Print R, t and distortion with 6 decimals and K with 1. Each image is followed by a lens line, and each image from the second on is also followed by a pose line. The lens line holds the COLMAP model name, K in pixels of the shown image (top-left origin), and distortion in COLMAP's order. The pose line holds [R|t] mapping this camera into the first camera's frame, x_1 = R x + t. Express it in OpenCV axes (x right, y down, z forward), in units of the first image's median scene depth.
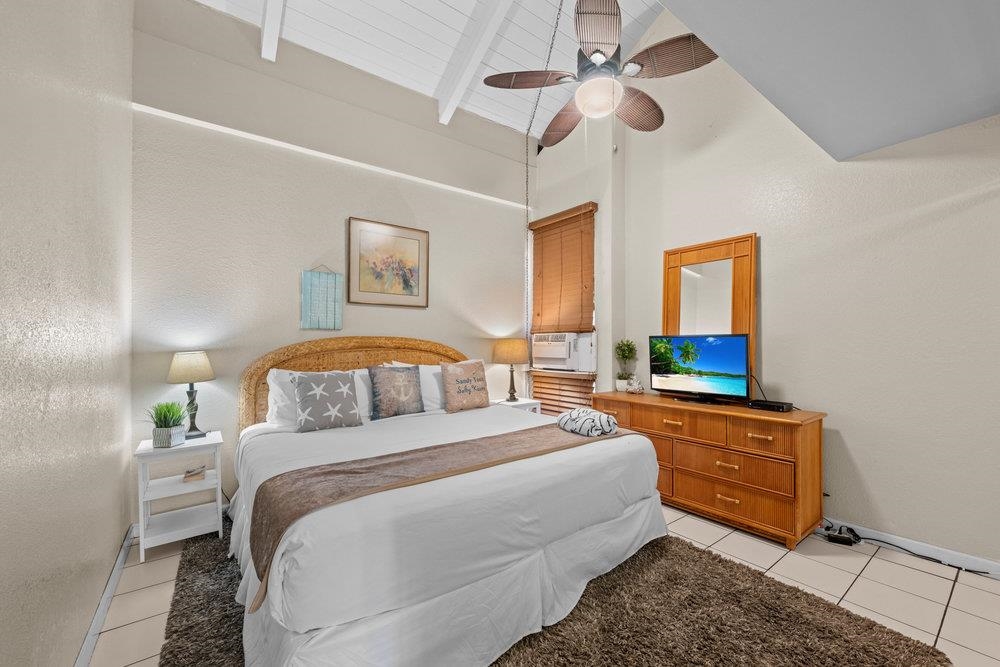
lens RADIAL K [[400.5, 0, 499.4], [0, 400.5, 331.6], [0, 0, 1]] dist [0.002687, -0.000030]
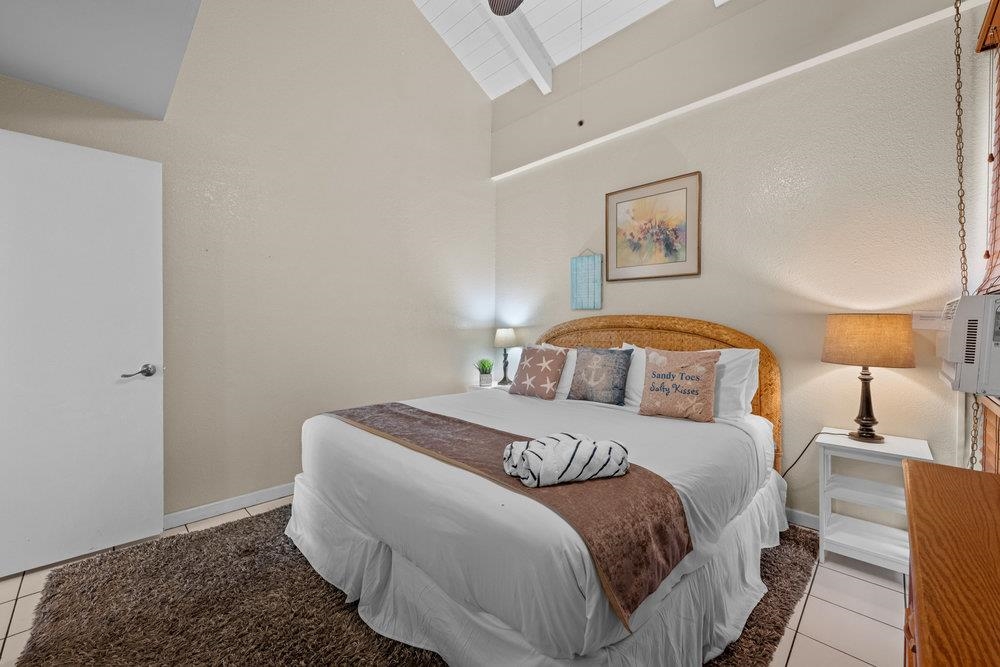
lens RADIAL K [[397.9, 0, 502.1], [0, 397.9, 326.3], [0, 0, 1]] dist [-0.000441, 0.000132]
pose [[0.162407, 0.010414, -0.986669, 0.556242], [0.025565, 0.999564, 0.014758, 0.017268], [0.986393, -0.027621, 0.162070, 0.593578]]
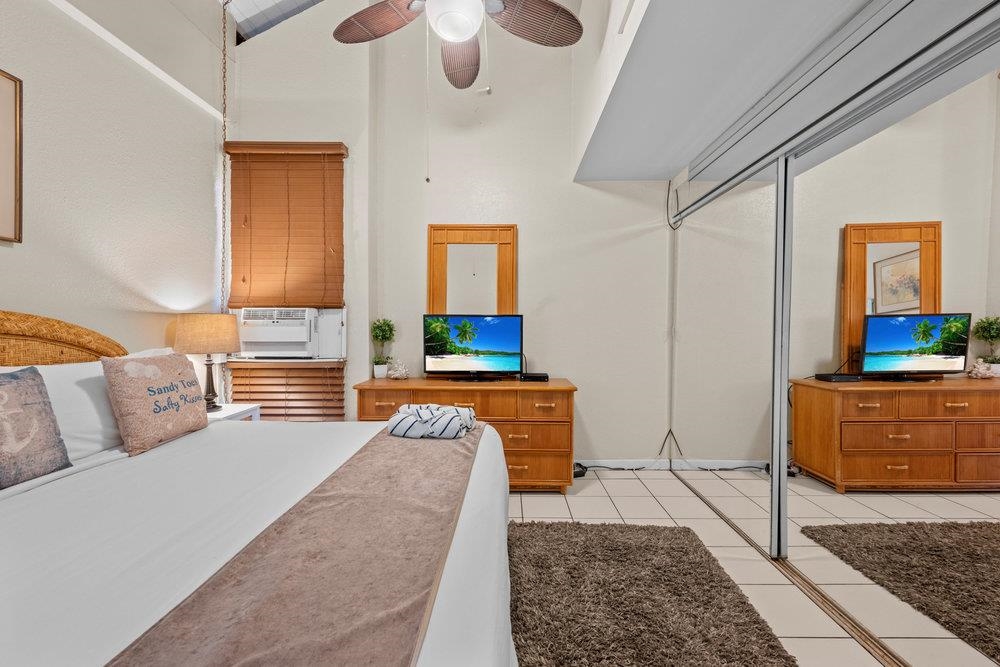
lens RADIAL K [[397.9, 0, 502.1], [0, 397.9, 326.3], [0, 0, 1]] dist [-0.000441, 0.000132]
pose [[0.614692, -0.000614, 0.788767, -0.229860], [-0.028382, 0.999335, 0.022896, 0.011697], [-0.788256, -0.036460, 0.614266, 0.299074]]
